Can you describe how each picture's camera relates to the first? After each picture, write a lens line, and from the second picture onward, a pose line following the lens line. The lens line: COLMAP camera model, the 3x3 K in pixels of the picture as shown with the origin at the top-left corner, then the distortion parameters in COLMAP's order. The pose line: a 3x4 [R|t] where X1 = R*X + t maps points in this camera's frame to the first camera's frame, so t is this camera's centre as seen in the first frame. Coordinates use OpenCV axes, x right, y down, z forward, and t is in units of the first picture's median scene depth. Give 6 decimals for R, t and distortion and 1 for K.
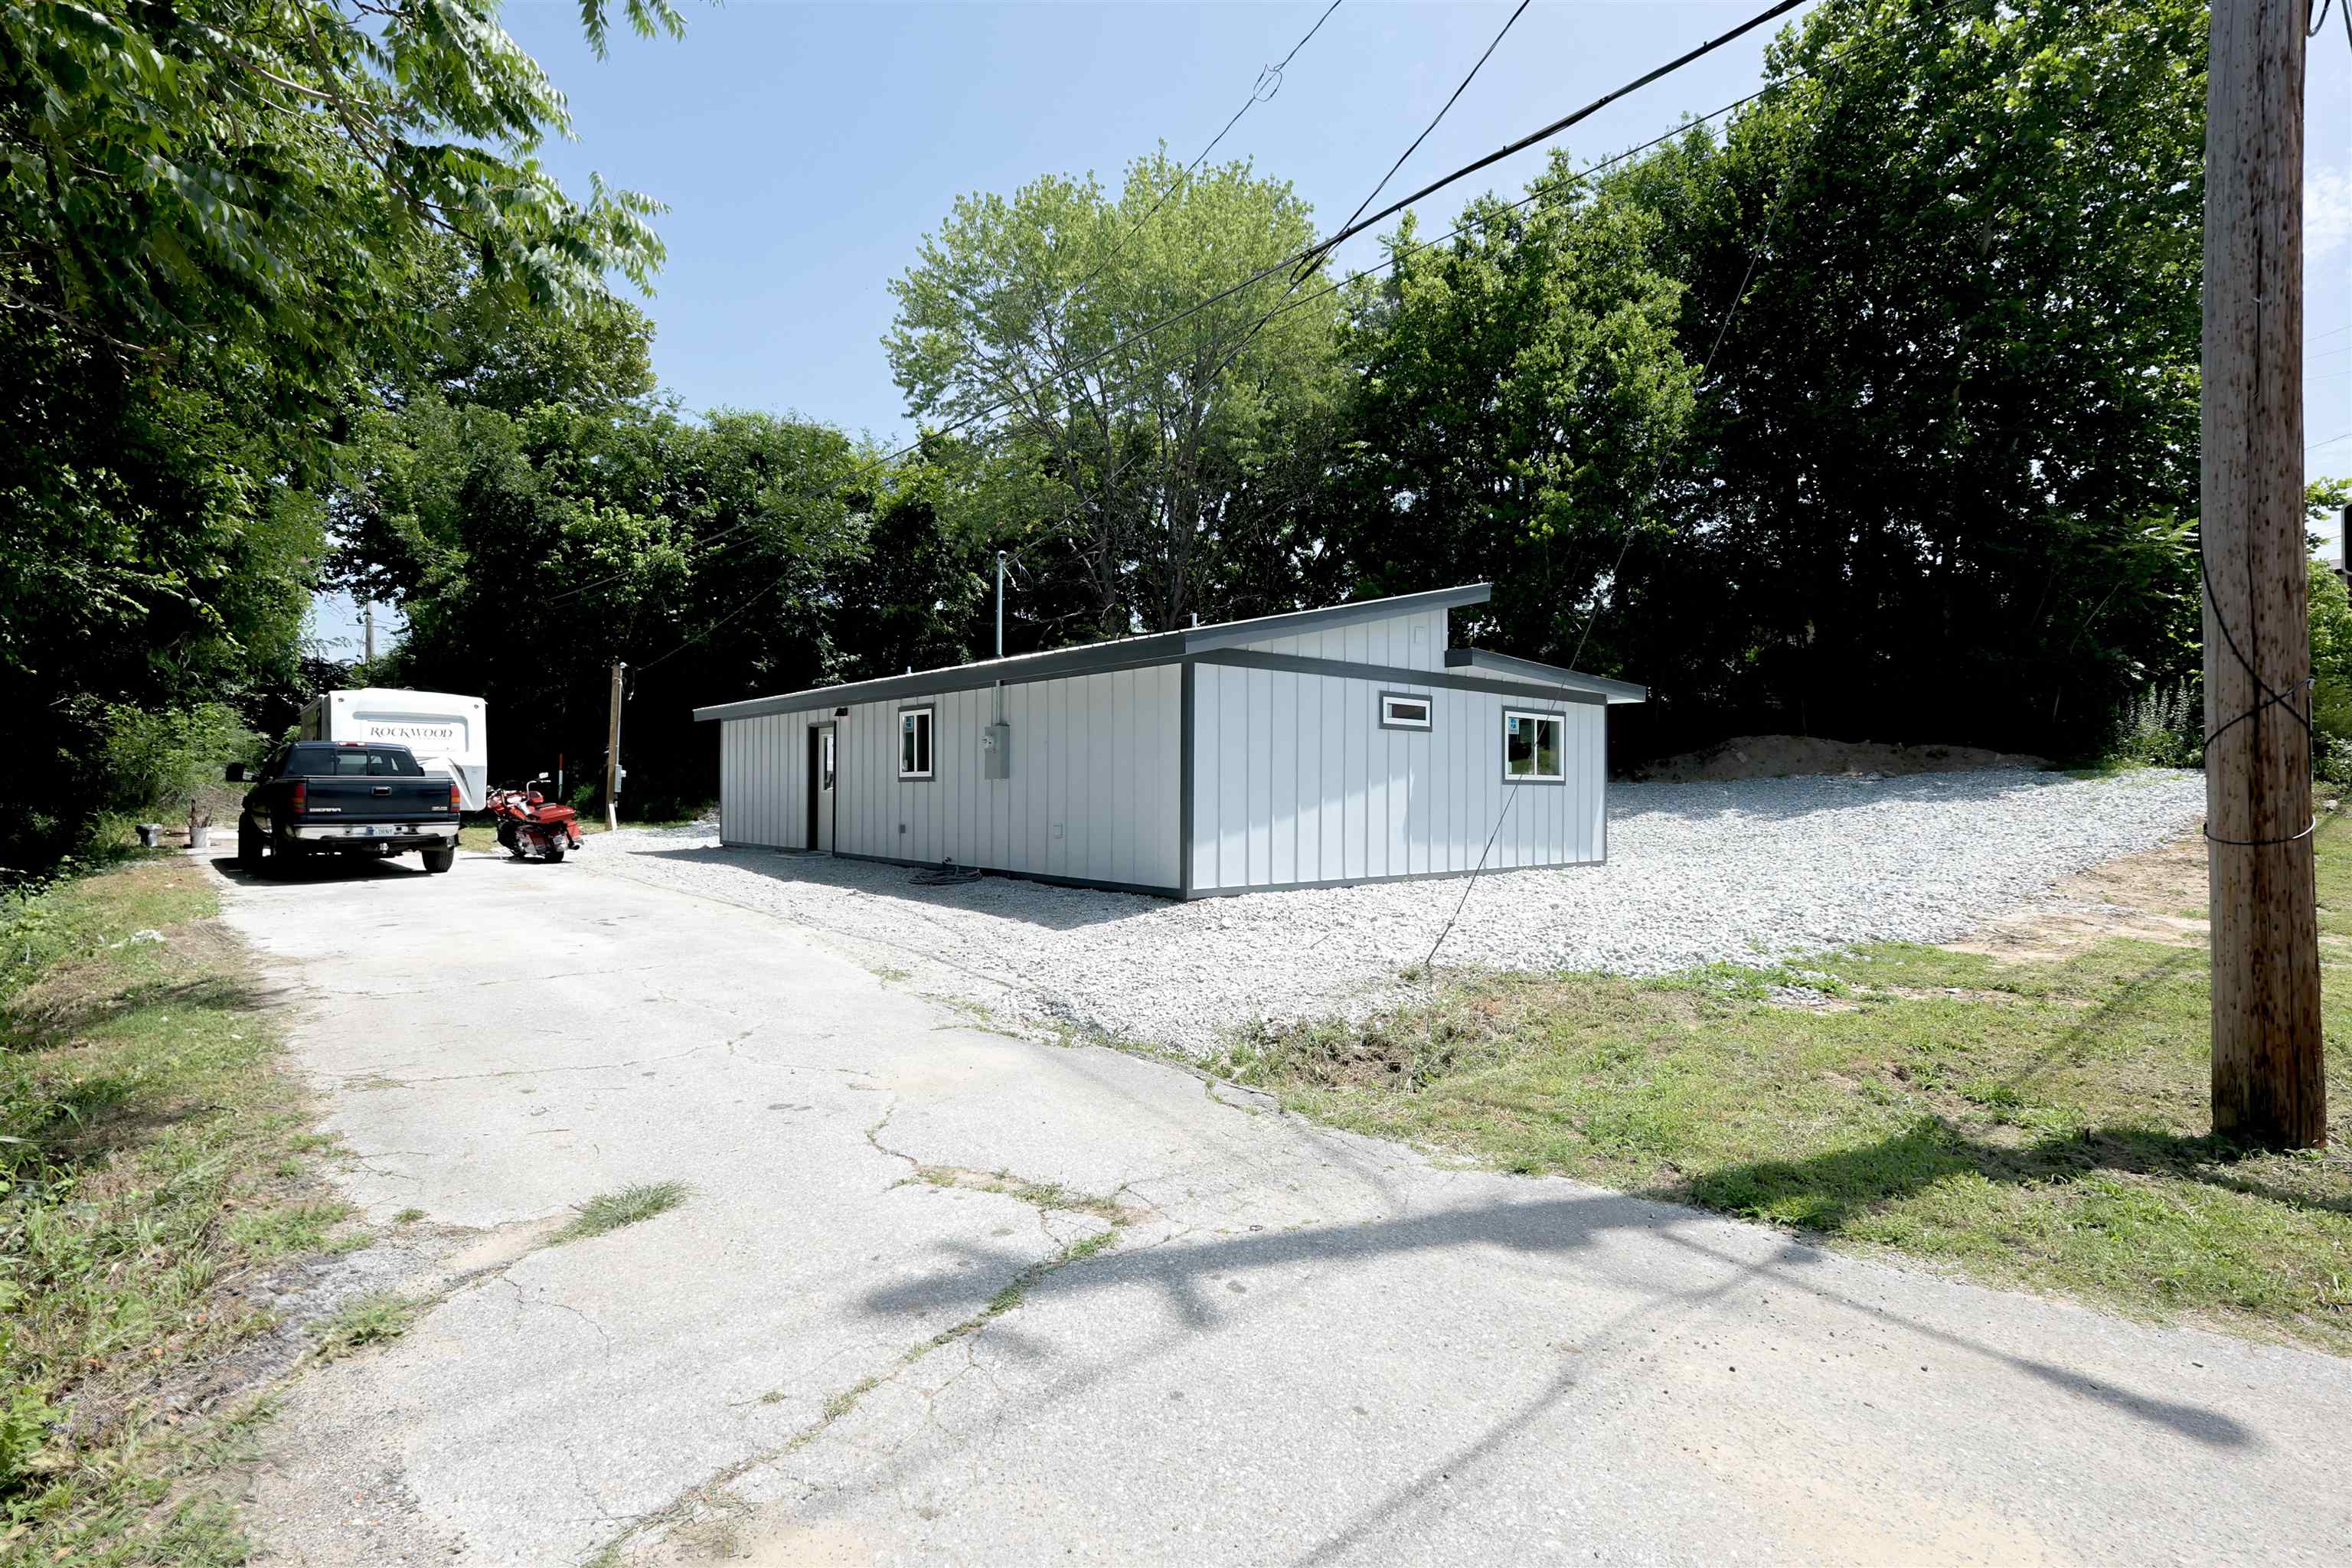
lens RADIAL K [[1076.6, 0, 1176.0], [0, 1076.6, 784.0], [0, 0, 1]] dist [-0.015818, -0.000066]
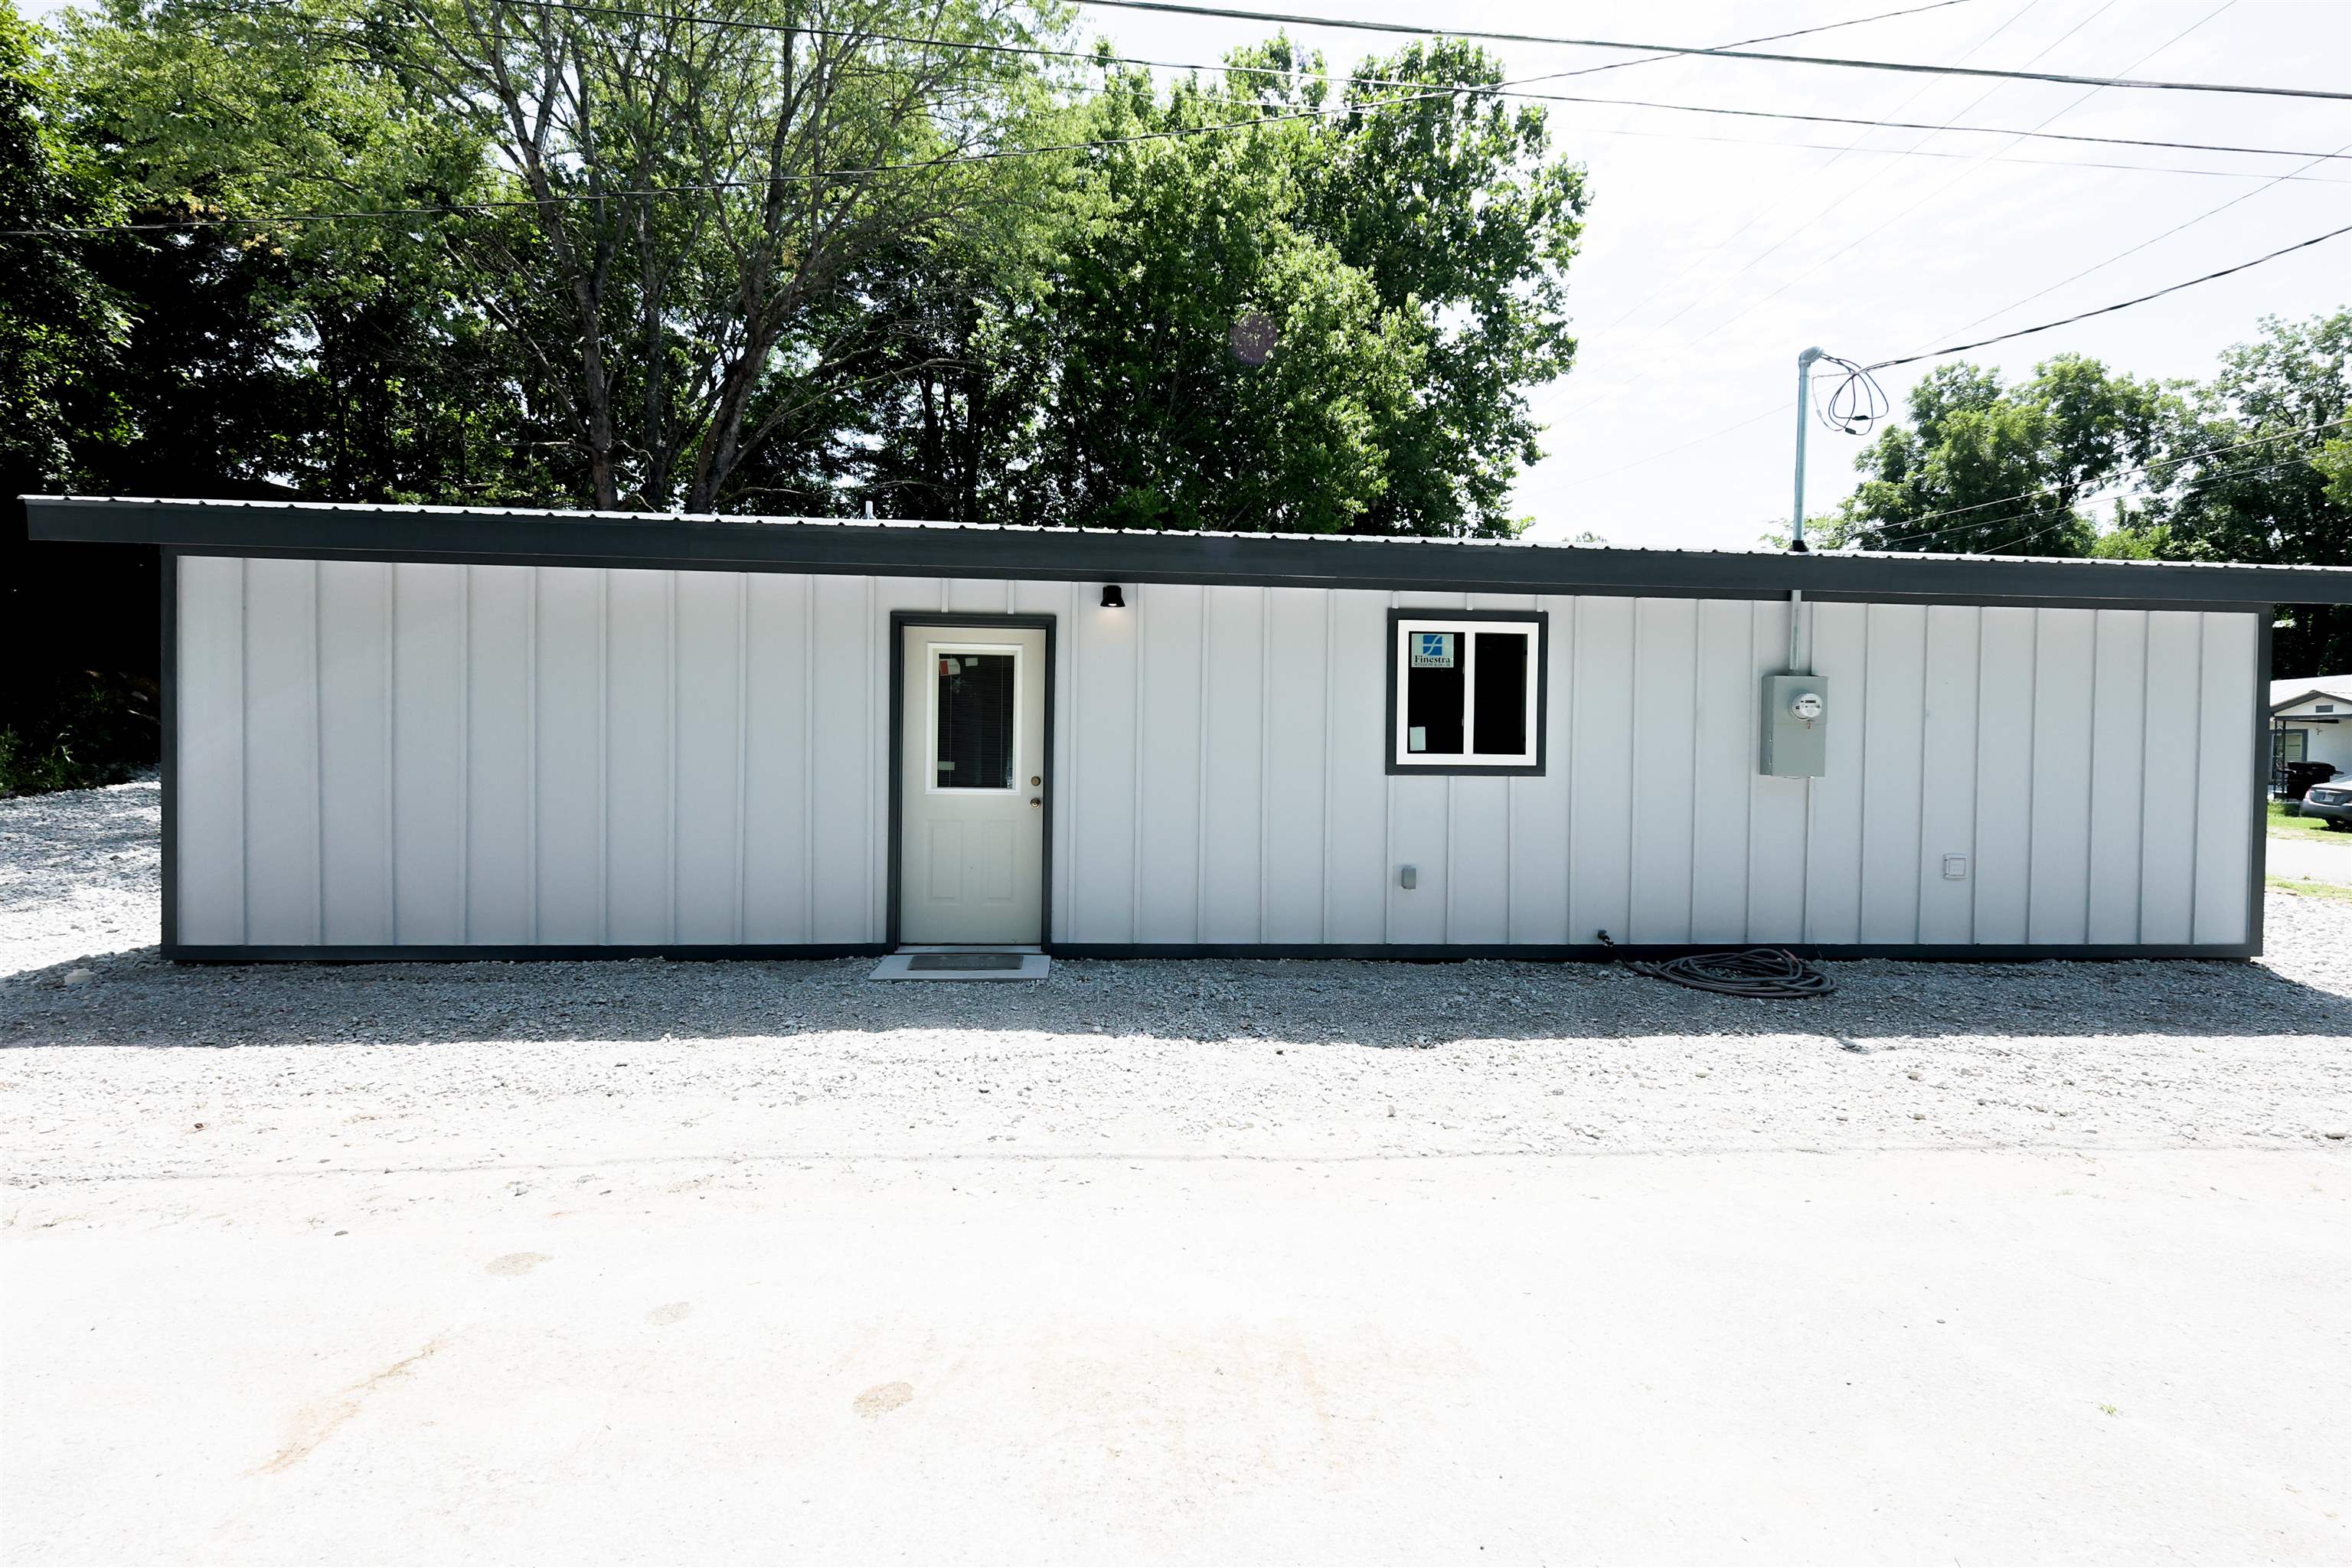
lens RADIAL K [[1076.6, 0, 1176.0], [0, 1076.6, 784.0], [0, 0, 1]] dist [-0.015818, -0.000066]
pose [[0.580434, -0.013699, 0.814192, -0.684618], [-0.013392, 0.999563, 0.026365, -0.008781], [-0.814197, -0.026207, 0.579997, 0.822208]]
